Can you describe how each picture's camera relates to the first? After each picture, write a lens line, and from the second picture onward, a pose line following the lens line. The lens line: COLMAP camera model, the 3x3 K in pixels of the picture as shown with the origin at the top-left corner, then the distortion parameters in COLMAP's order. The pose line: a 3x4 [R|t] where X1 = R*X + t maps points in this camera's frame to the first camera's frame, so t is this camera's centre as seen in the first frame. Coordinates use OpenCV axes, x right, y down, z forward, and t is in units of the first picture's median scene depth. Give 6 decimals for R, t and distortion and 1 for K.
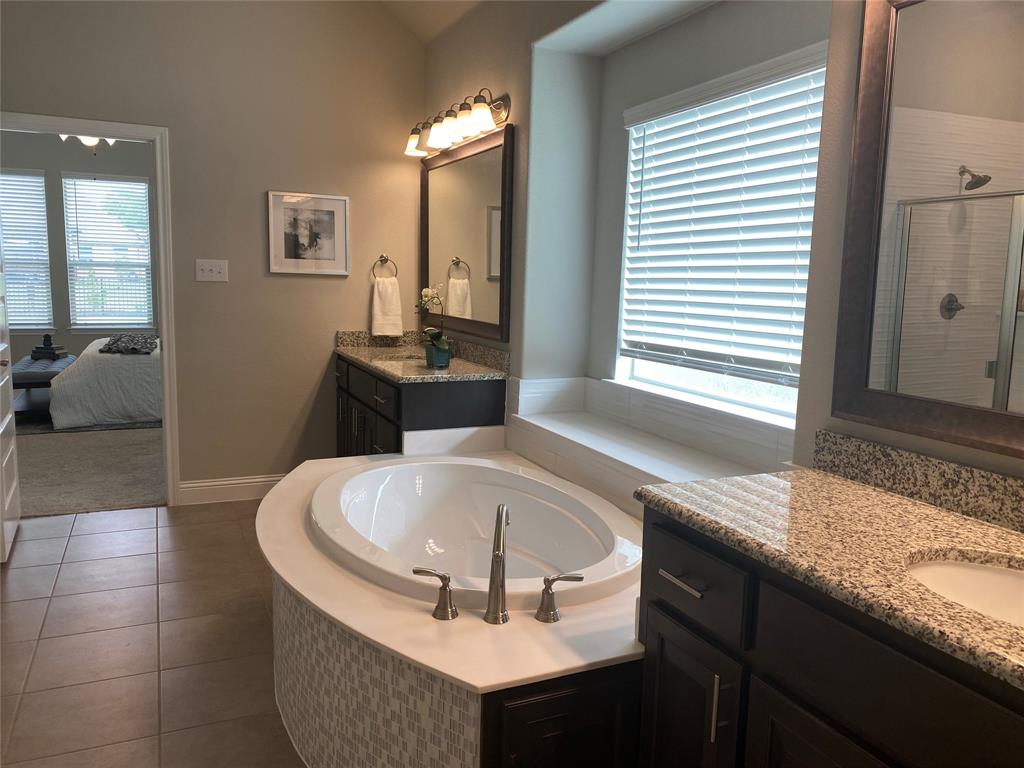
lens RADIAL K [[775.2, 0, 490.3], [0, 775.2, 360.8], [0, 0, 1]] dist [0.037967, -0.051384]
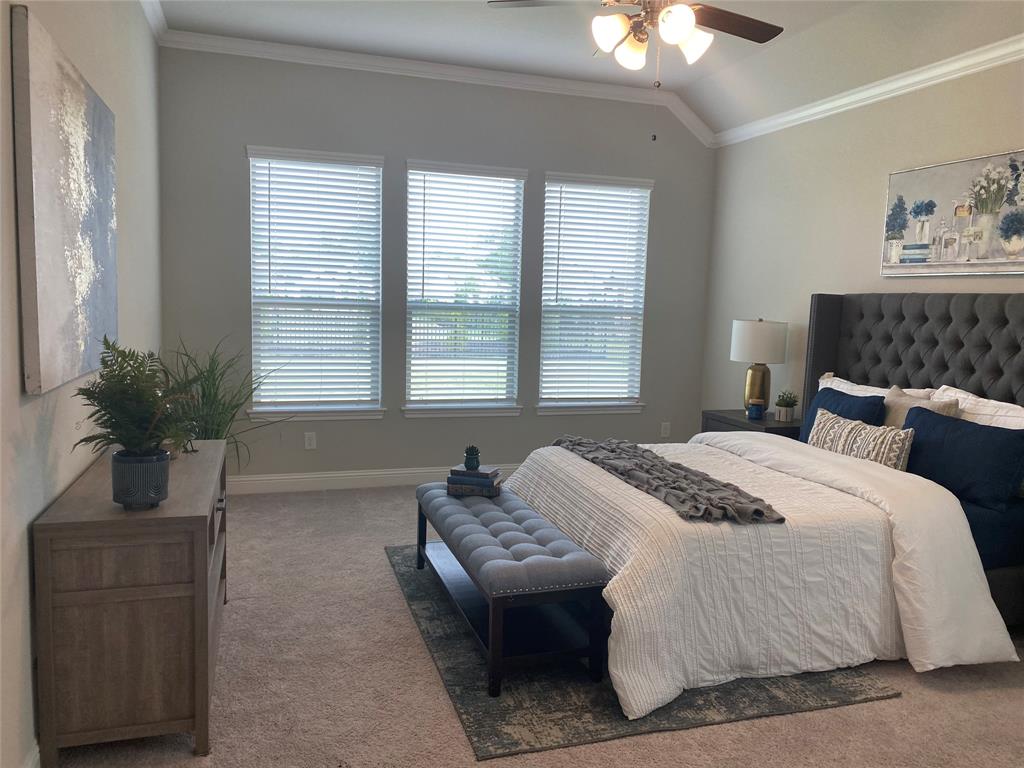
lens RADIAL K [[775.2, 0, 507.6], [0, 775.2, 376.3], [0, 0, 1]] dist [0.037967, -0.051384]
pose [[0.994516, 0.017475, -0.103110, -1.084245], [-0.019685, 0.999597, -0.020448, -0.157362], [0.102712, 0.022366, 0.994460, 1.069622]]
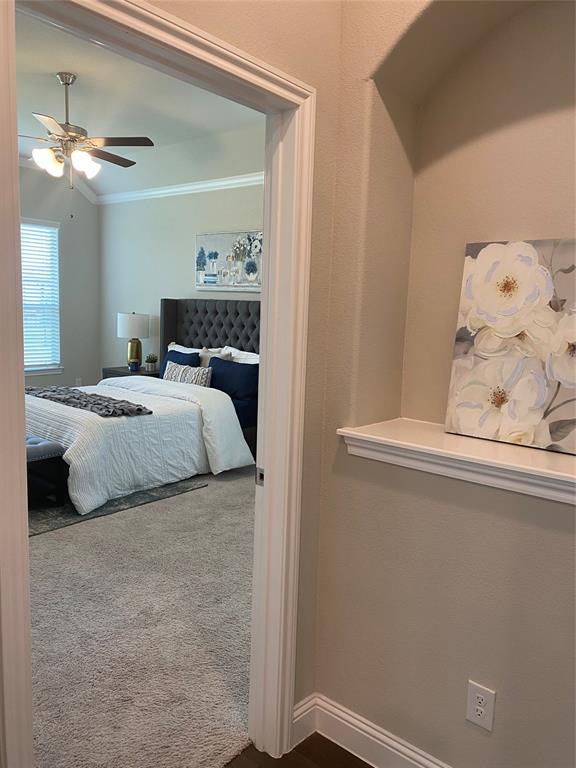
lens RADIAL K [[581.4, 0, 293.2], [0, 581.4, 381.0], [0, 0, 1]] dist [0.037967, -0.051384]
pose [[0.888627, -0.050309, 0.455863, -1.181078], [0.039929, 0.998678, 0.032379, -0.122974], [-0.456889, -0.010571, 0.889461, 0.636526]]
